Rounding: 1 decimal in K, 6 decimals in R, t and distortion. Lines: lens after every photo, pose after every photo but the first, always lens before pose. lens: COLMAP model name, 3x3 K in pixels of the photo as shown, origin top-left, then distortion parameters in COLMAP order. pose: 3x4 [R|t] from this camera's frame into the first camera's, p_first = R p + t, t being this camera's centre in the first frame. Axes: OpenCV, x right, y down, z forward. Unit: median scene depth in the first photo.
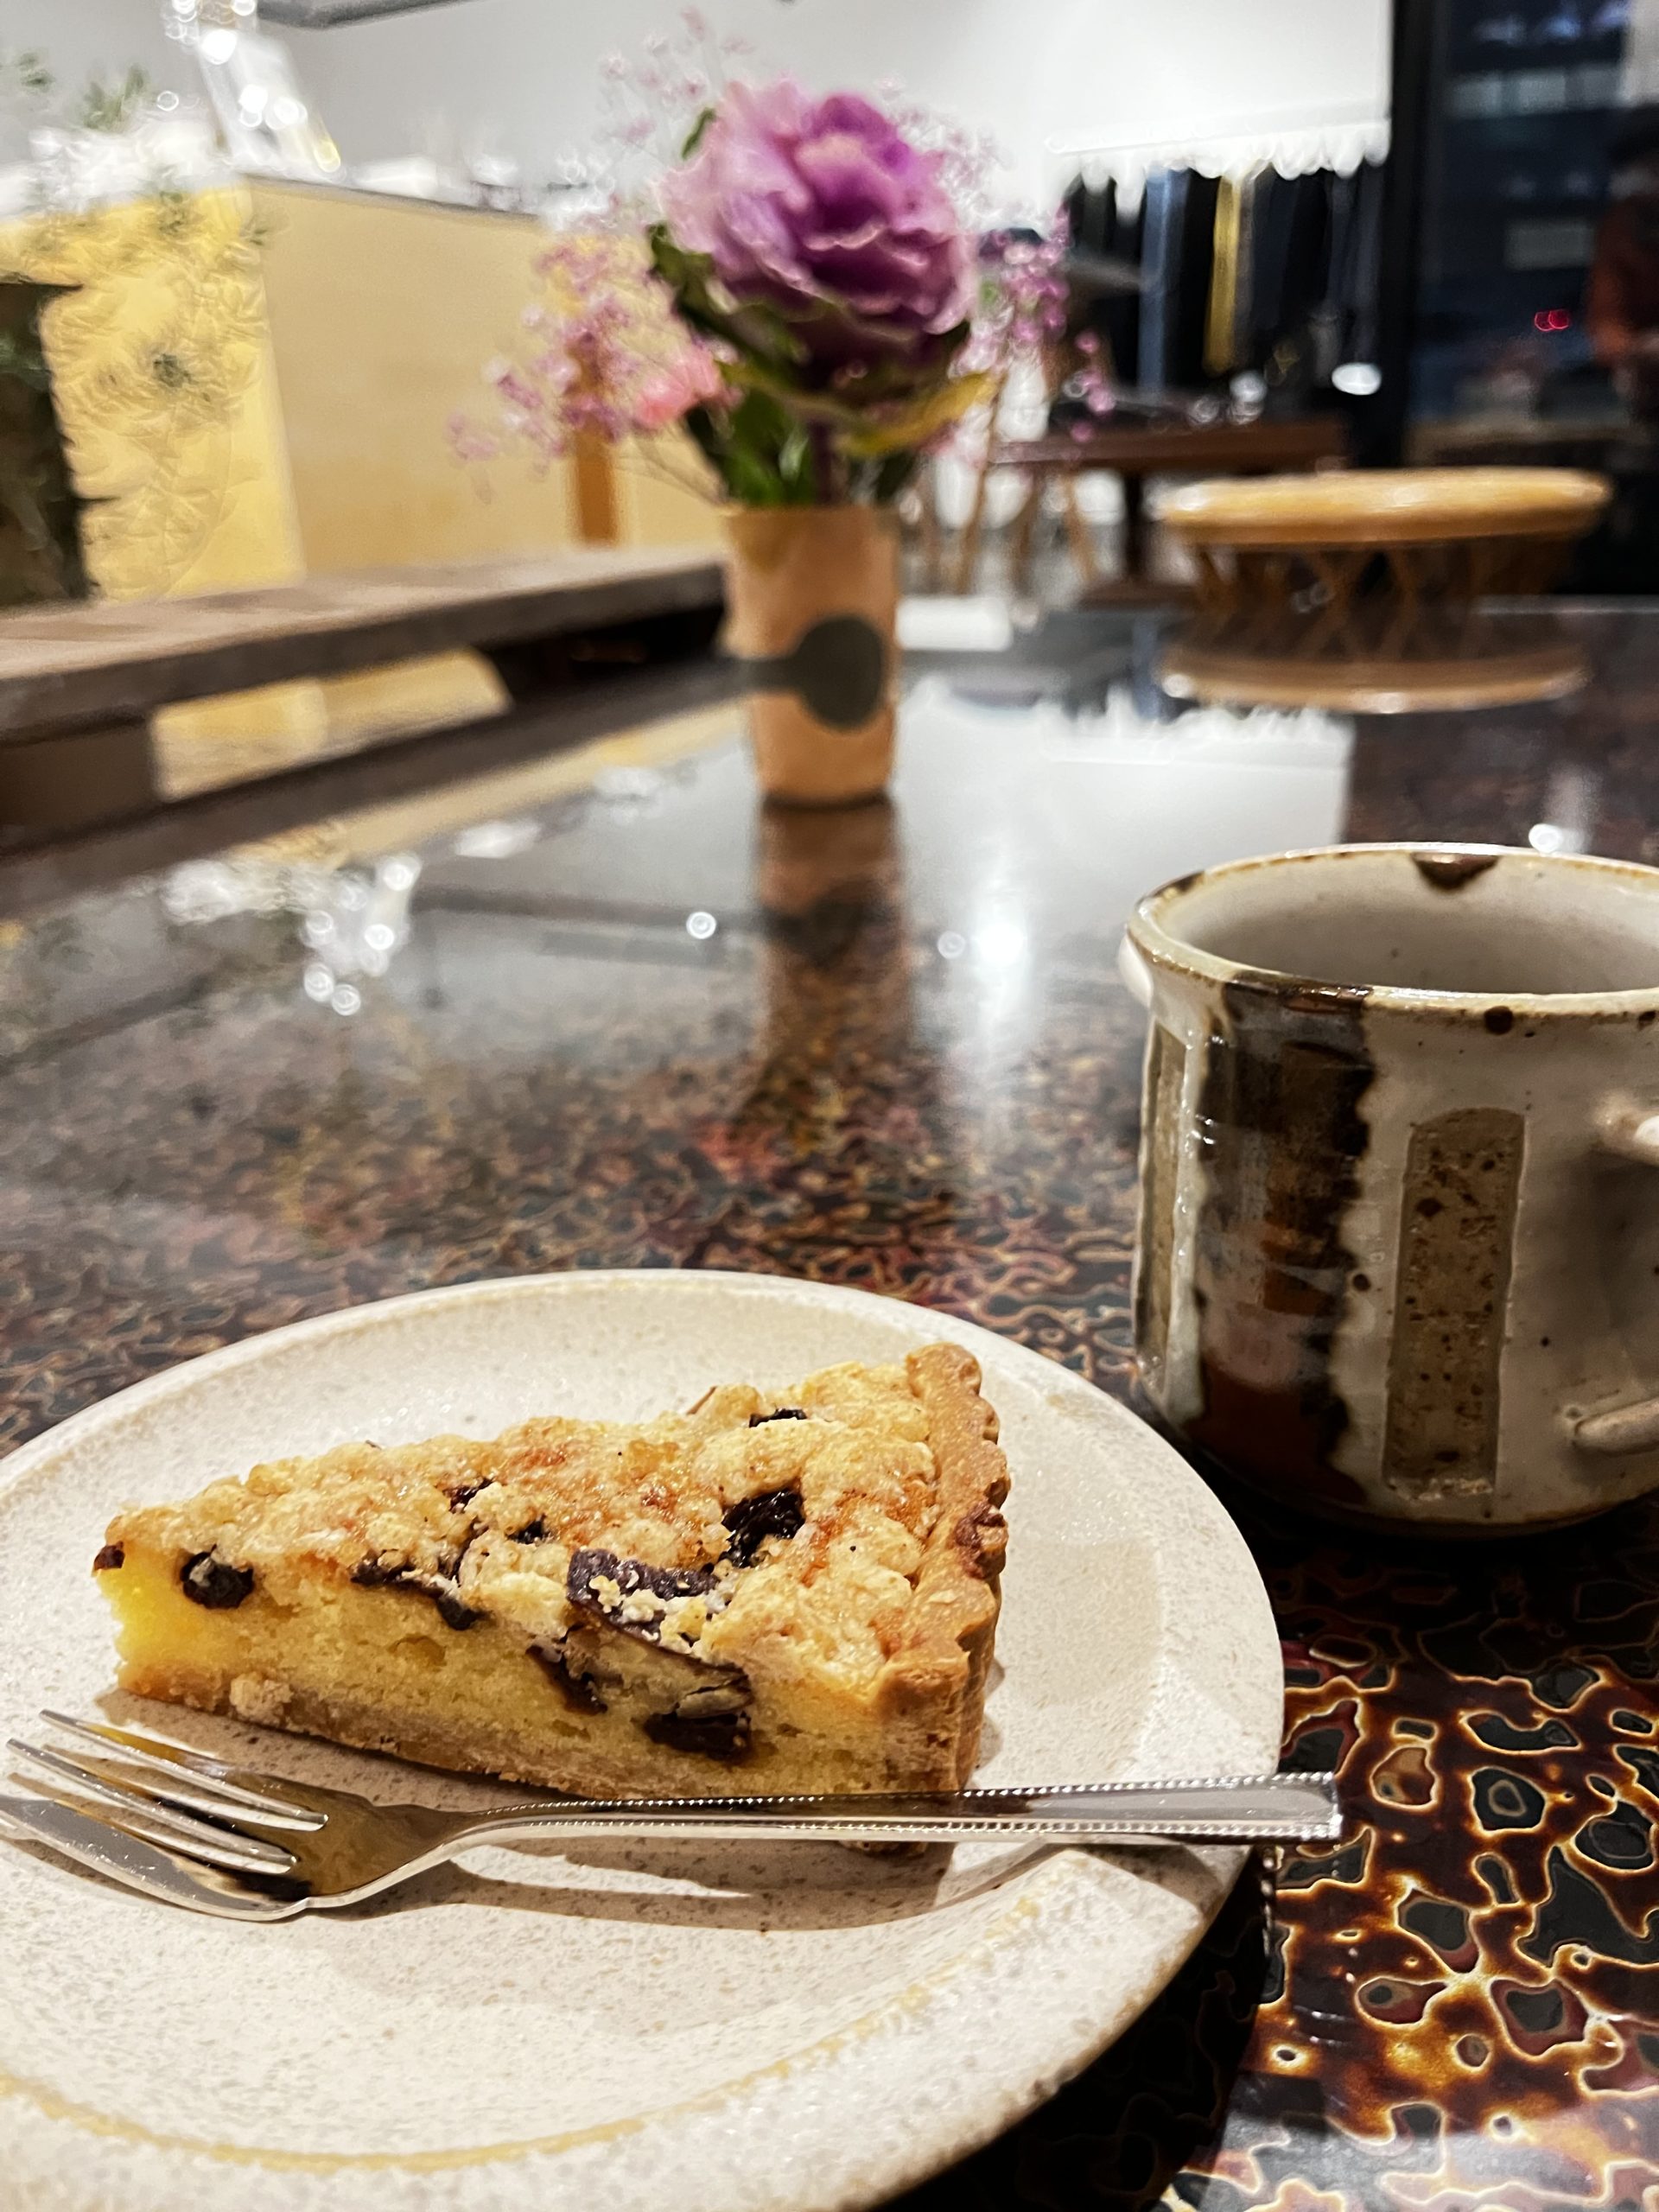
lens RADIAL K [[1687.5, 0, 824.0], [0, 1687.5, 1105.0], [0, 0, 1]] dist [0.016314, -0.012726]
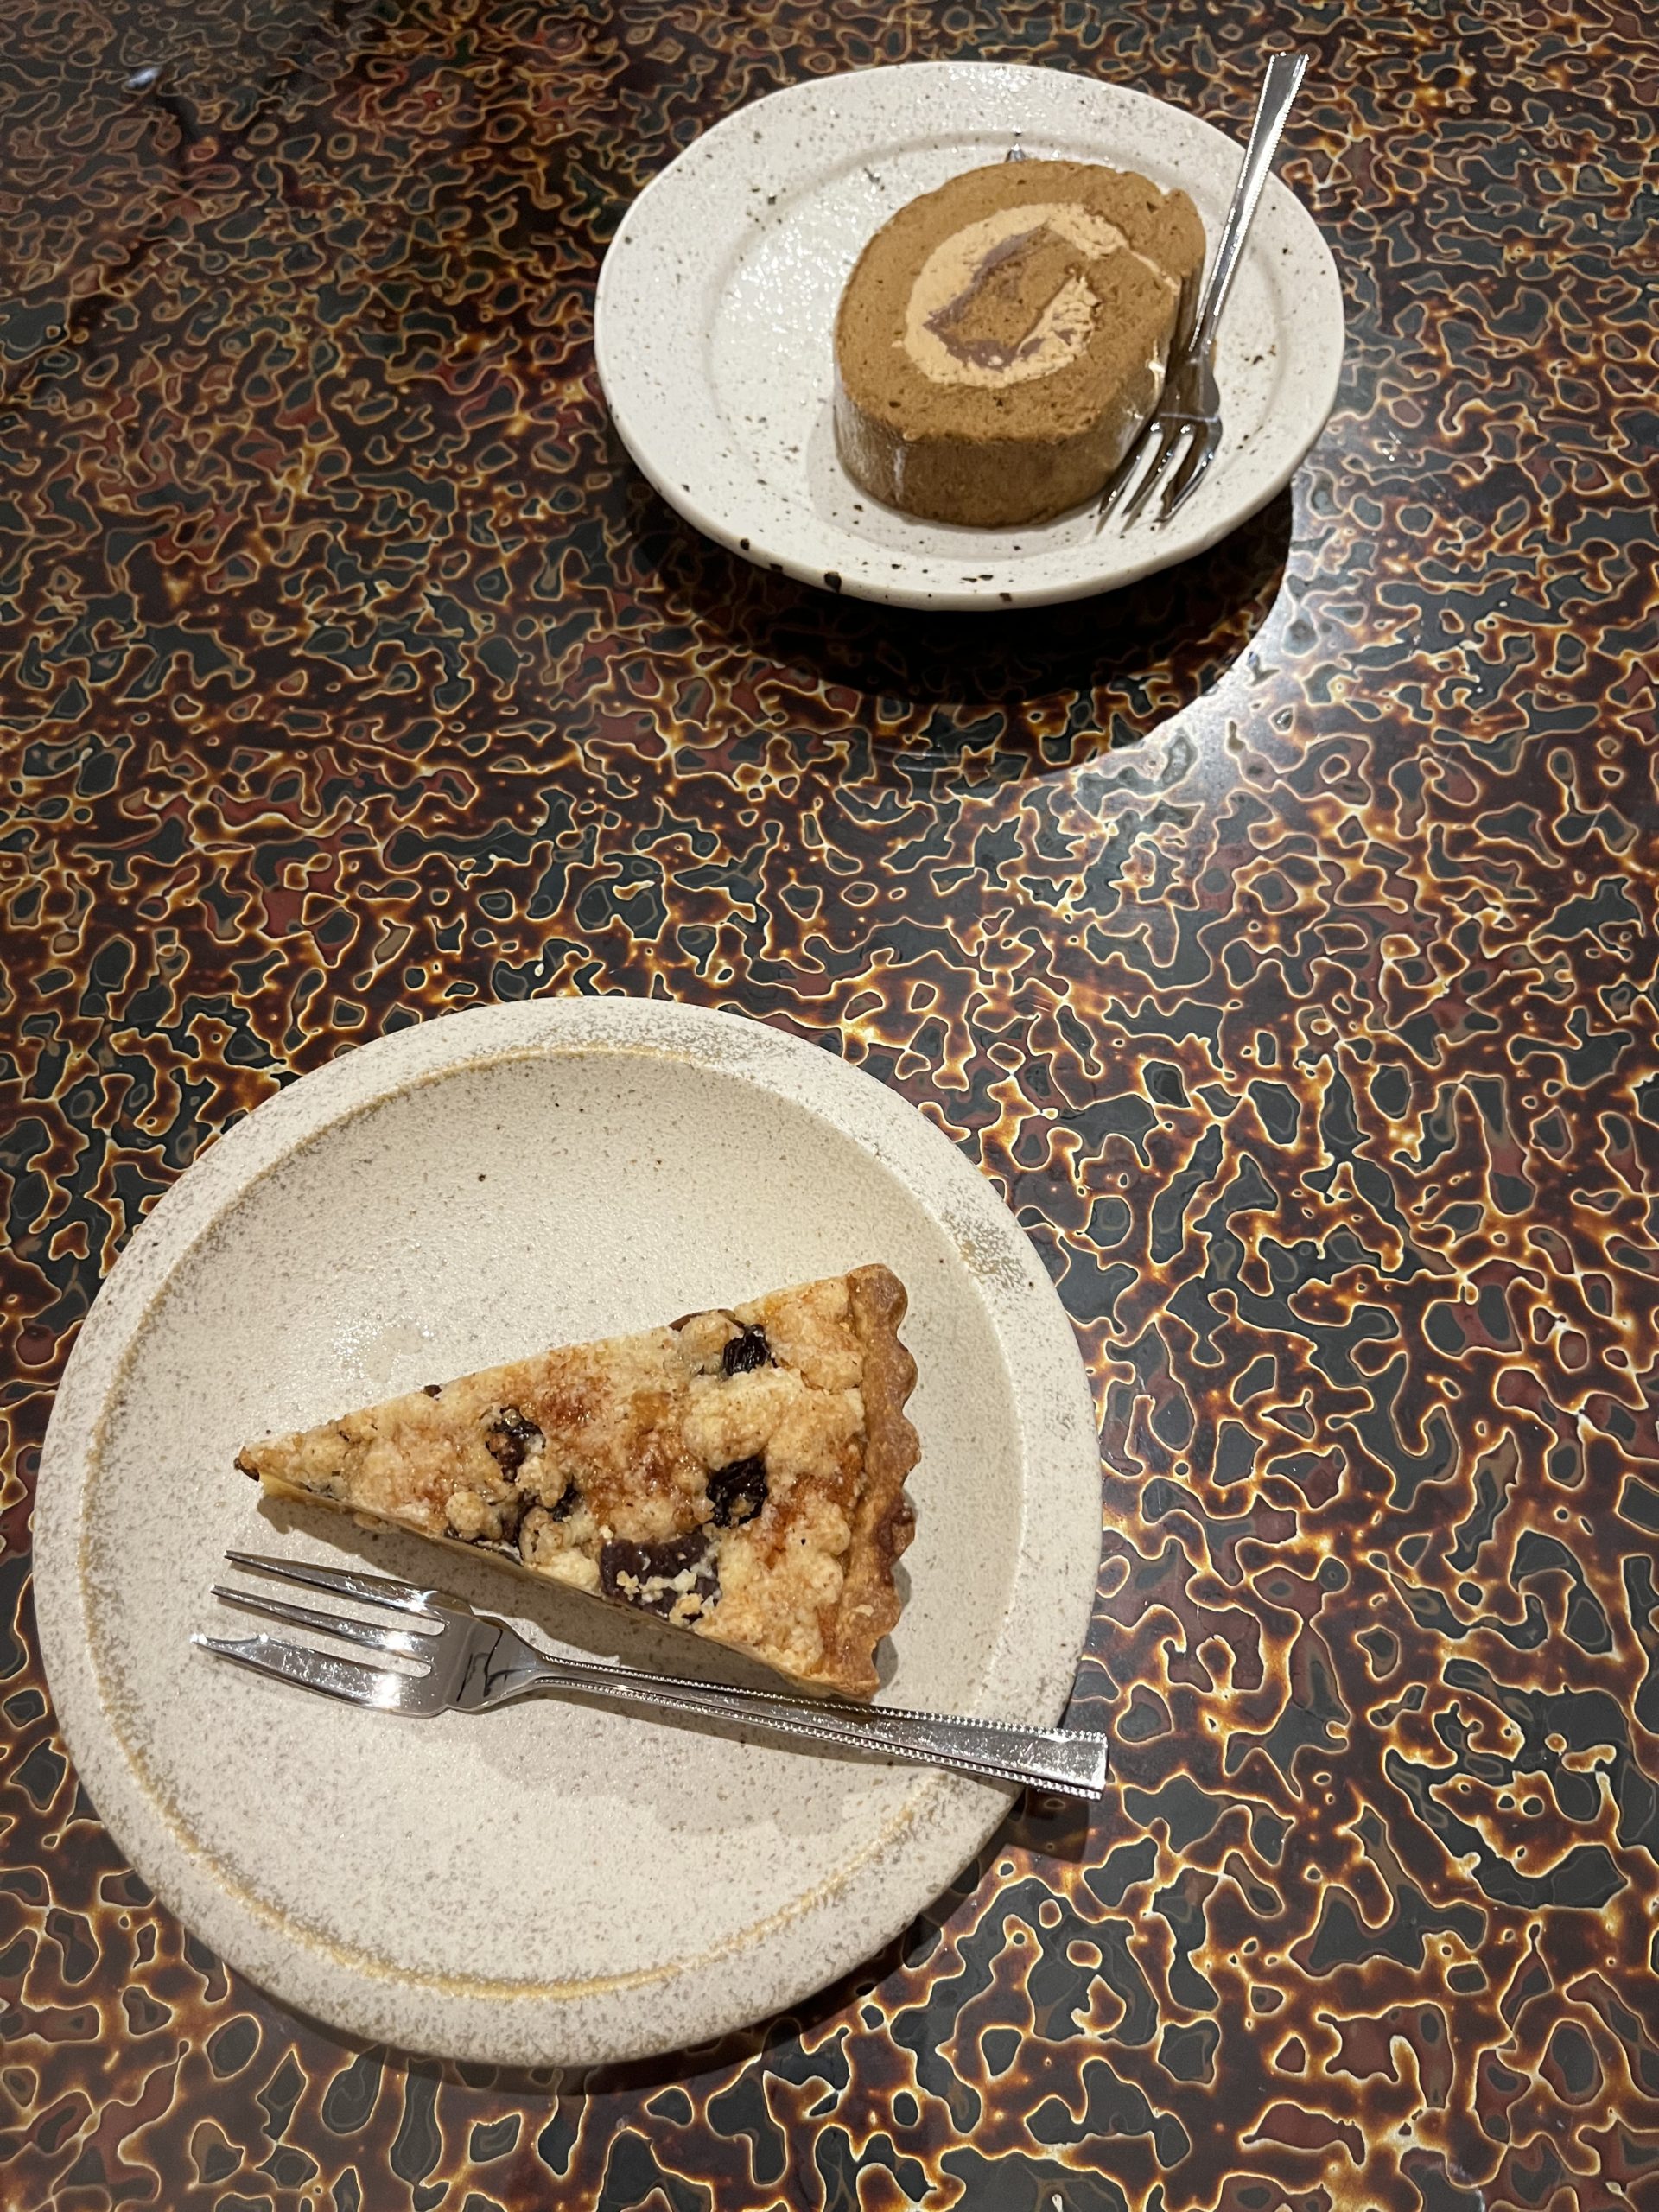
lens RADIAL K [[1687.5, 0, 831.9], [0, 1687.5, 1102.4], [0, 0, 1]] dist [0.016314, -0.012726]
pose [[0.999179, 0.001252, 0.040489, -0.015373], [-0.027974, 0.744251, 0.667314, -0.904703], [-0.029298, -0.667899, 0.743675, 0.195814]]
